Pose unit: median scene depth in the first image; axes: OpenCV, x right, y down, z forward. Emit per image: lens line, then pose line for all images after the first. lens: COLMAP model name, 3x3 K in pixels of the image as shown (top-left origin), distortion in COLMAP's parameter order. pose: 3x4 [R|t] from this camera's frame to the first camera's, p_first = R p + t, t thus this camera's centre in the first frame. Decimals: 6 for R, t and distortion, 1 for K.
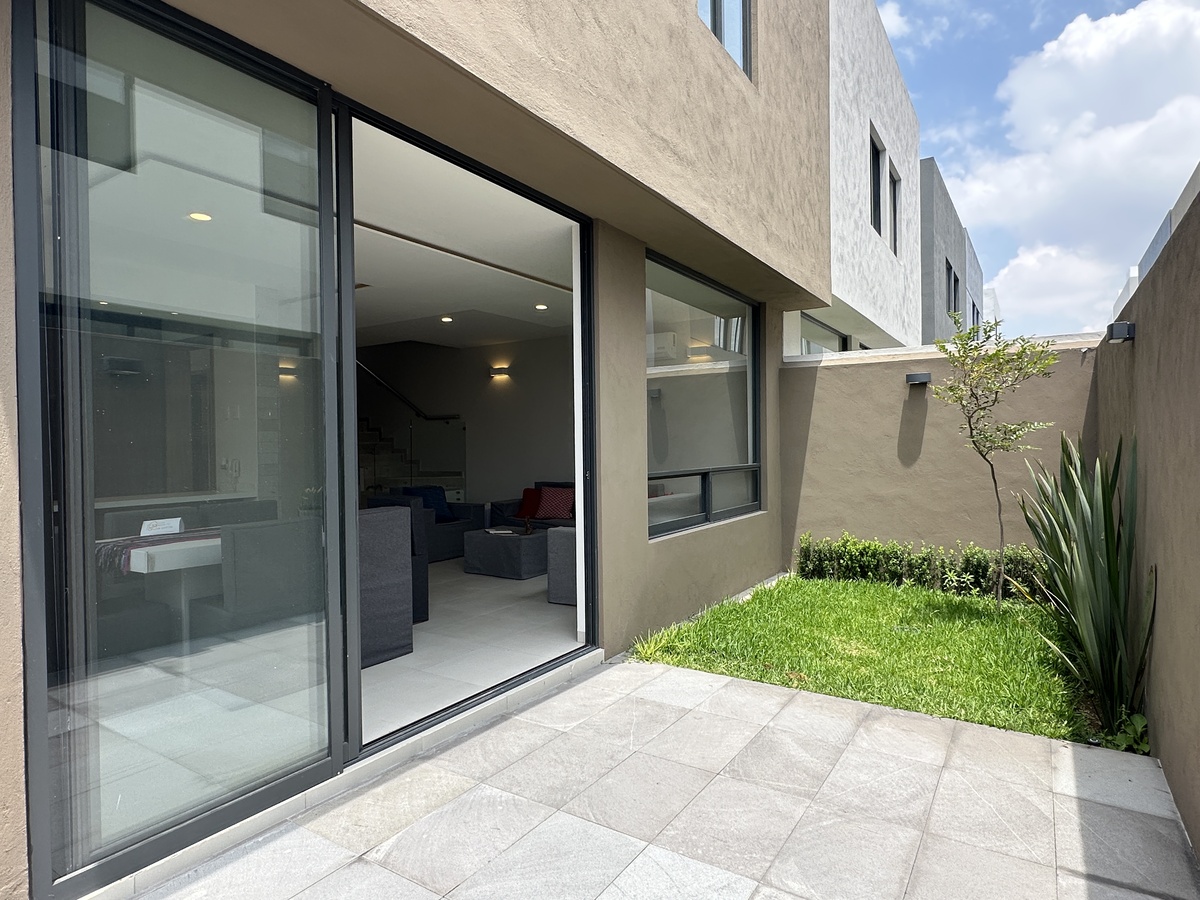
lens RADIAL K [[677.1, 0, 601.8], [0, 677.1, 449.1], [0, 0, 1]] dist [-0.003712, 0.007403]
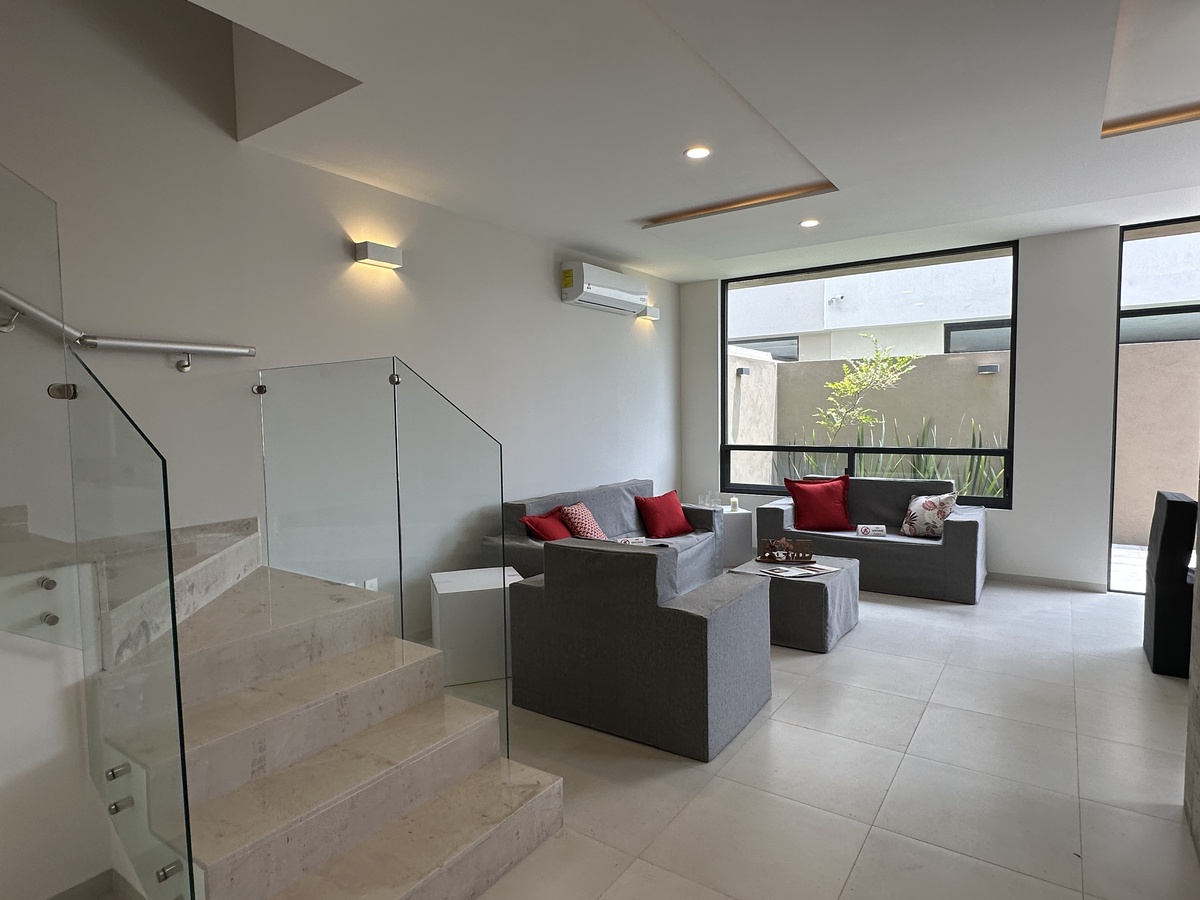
lens RADIAL K [[677.1, 0, 604.1], [0, 677.1, 451.1], [0, 0, 1]] dist [-0.003712, 0.007403]
pose [[0.035524, -0.048288, 0.998202, -0.556255], [0.020145, 0.998664, 0.047594, -0.012626], [-0.999166, 0.018418, 0.036449, 0.847007]]
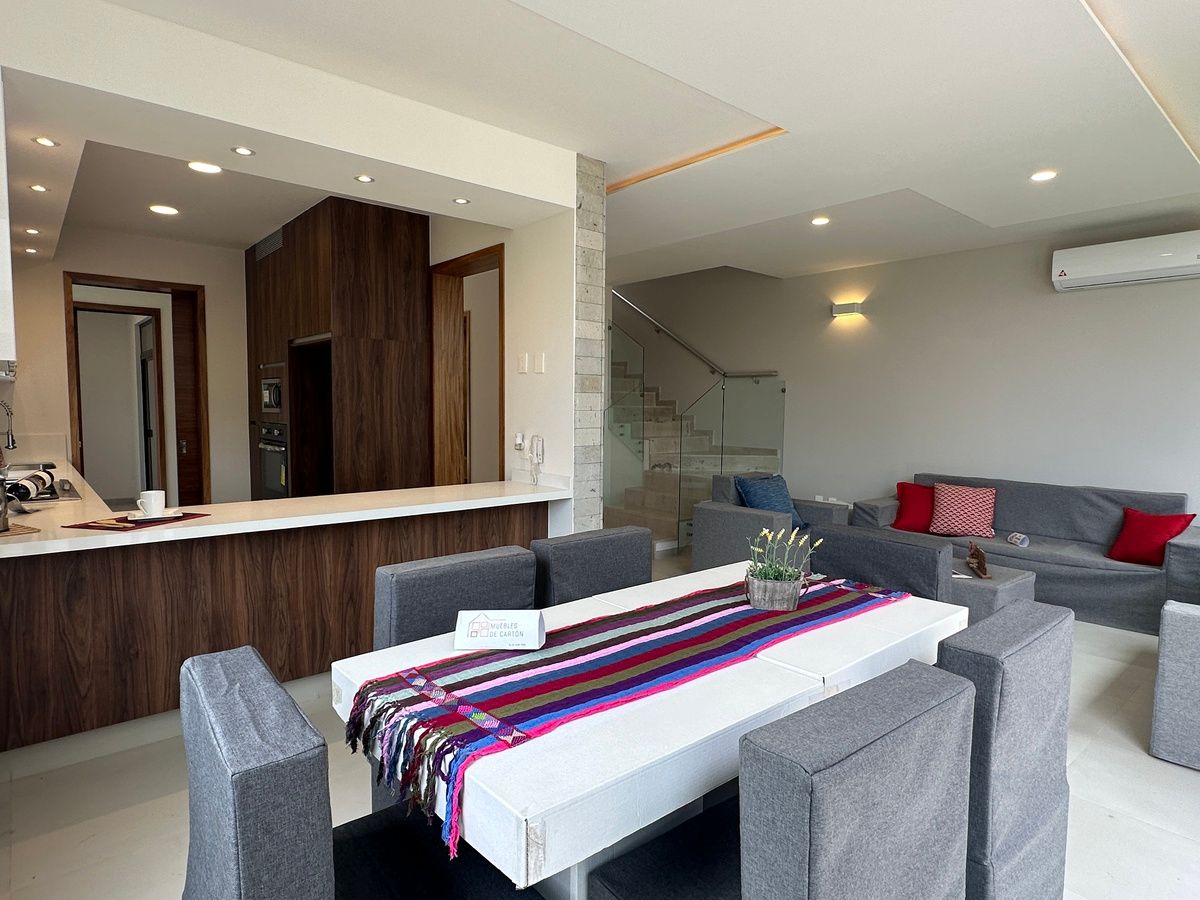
lens RADIAL K [[677.1, 0, 600.2], [0, 677.1, 455.6], [0, 0, 1]] dist [-0.003712, 0.007403]
pose [[0.959429, 0.042722, -0.278696, -0.192884], [-0.022956, 0.997008, 0.073808, -0.010261], [0.281016, -0.064416, 0.957539, 0.251371]]
